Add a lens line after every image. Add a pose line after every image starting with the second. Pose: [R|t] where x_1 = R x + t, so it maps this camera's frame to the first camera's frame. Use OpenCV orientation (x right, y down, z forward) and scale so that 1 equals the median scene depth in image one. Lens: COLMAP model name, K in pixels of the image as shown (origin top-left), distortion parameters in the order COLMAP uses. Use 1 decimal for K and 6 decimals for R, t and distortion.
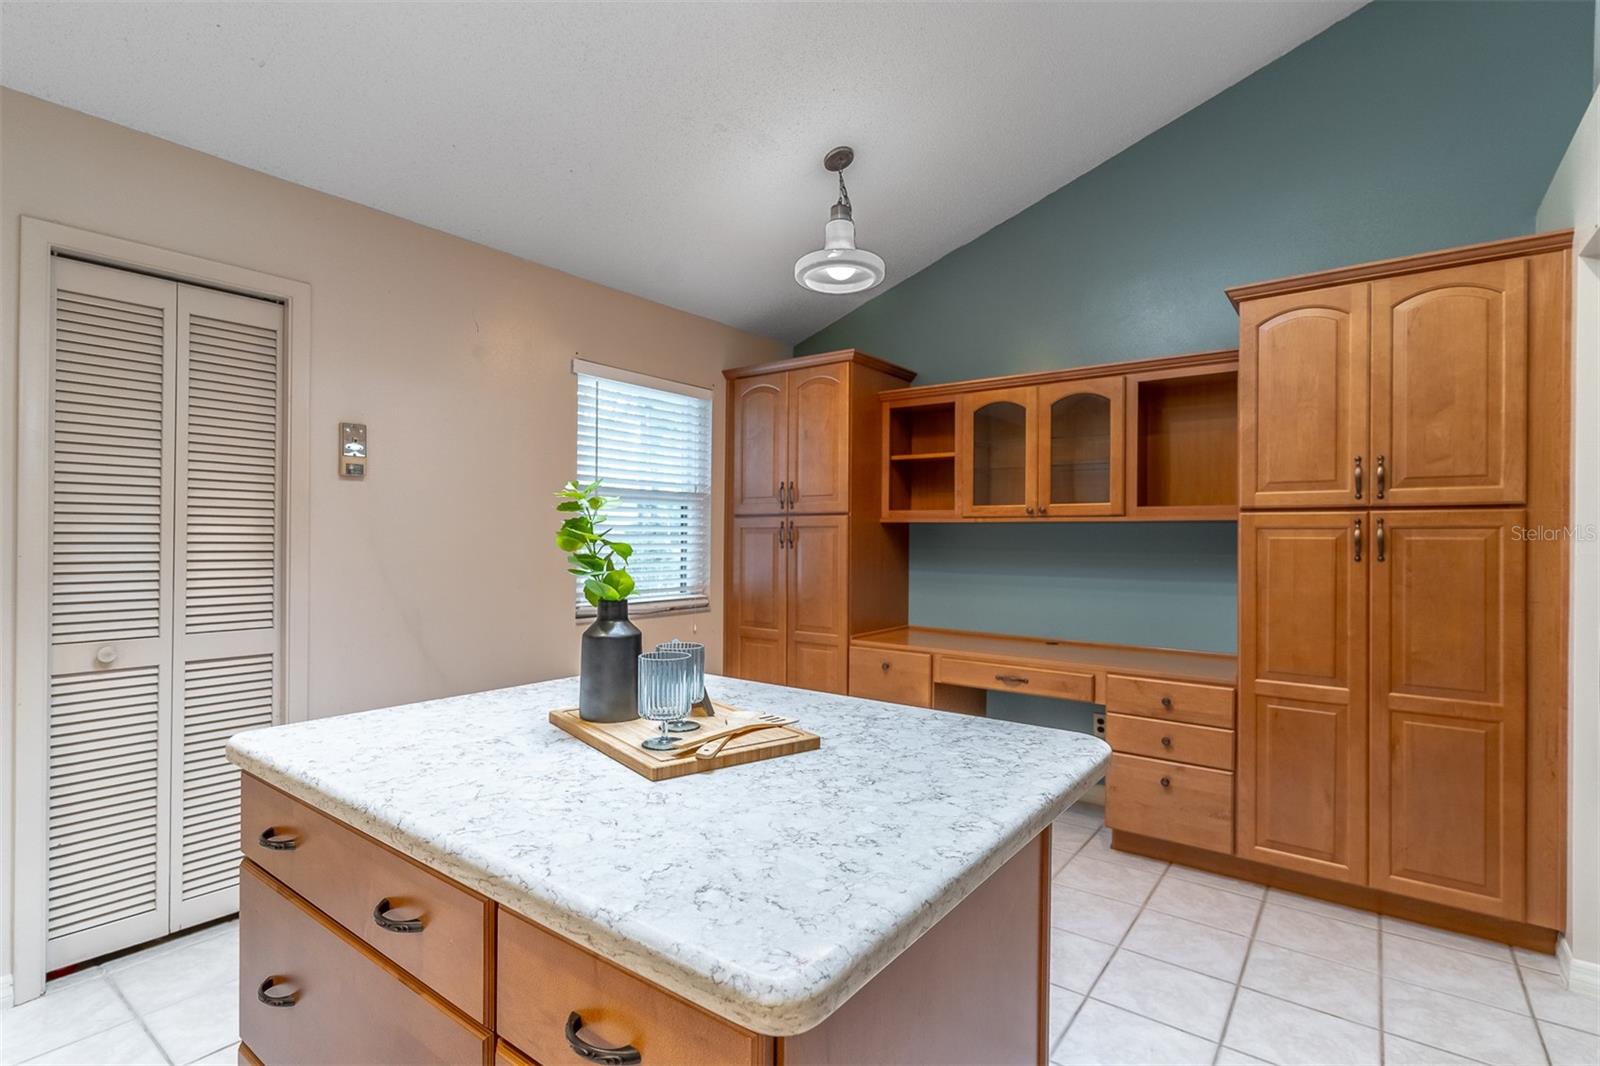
lens RADIAL K [[769.4, 0, 800.0], [0, 769.4, 533.0], [0, 0, 1]] dist [-0.001538, -0.000281]
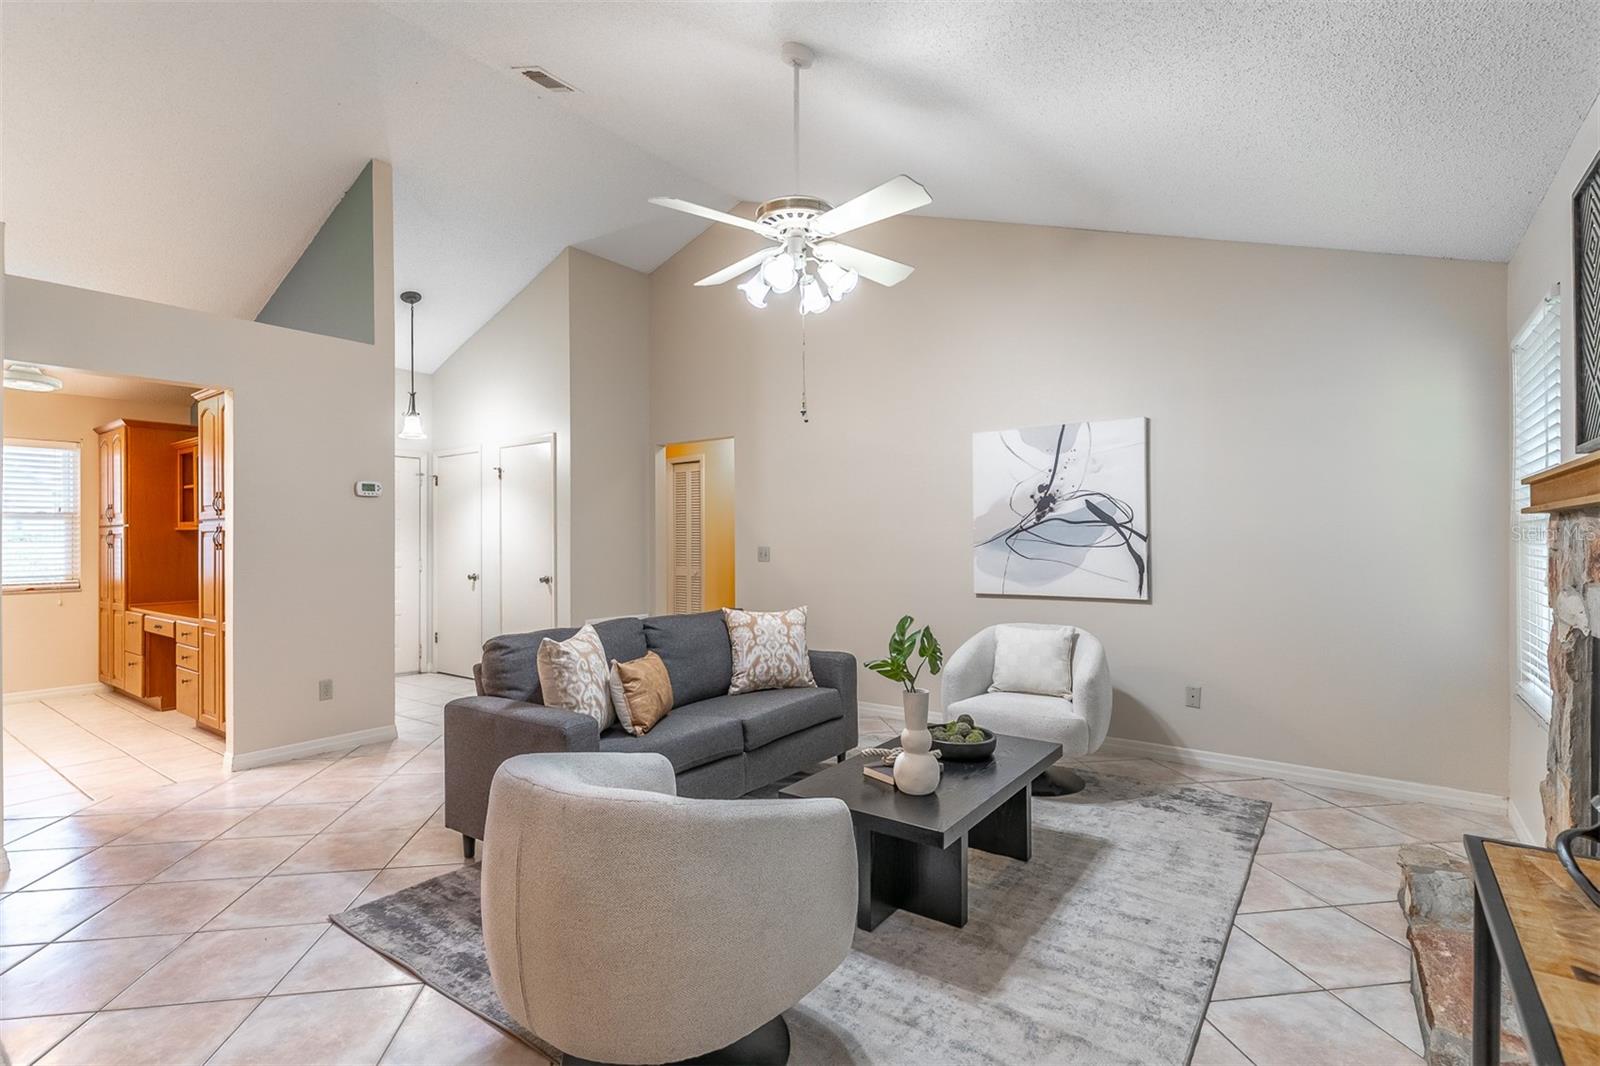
lens RADIAL K [[769.4, 0, 800.0], [0, 769.4, 533.0], [0, 0, 1]] dist [-0.001538, -0.000281]
pose [[0.999775, -0.015231, 0.014740, 1.304861], [0.015262, 0.999881, -0.002042, 0.013398], [-0.014707, 0.002266, 0.999889, -0.522133]]
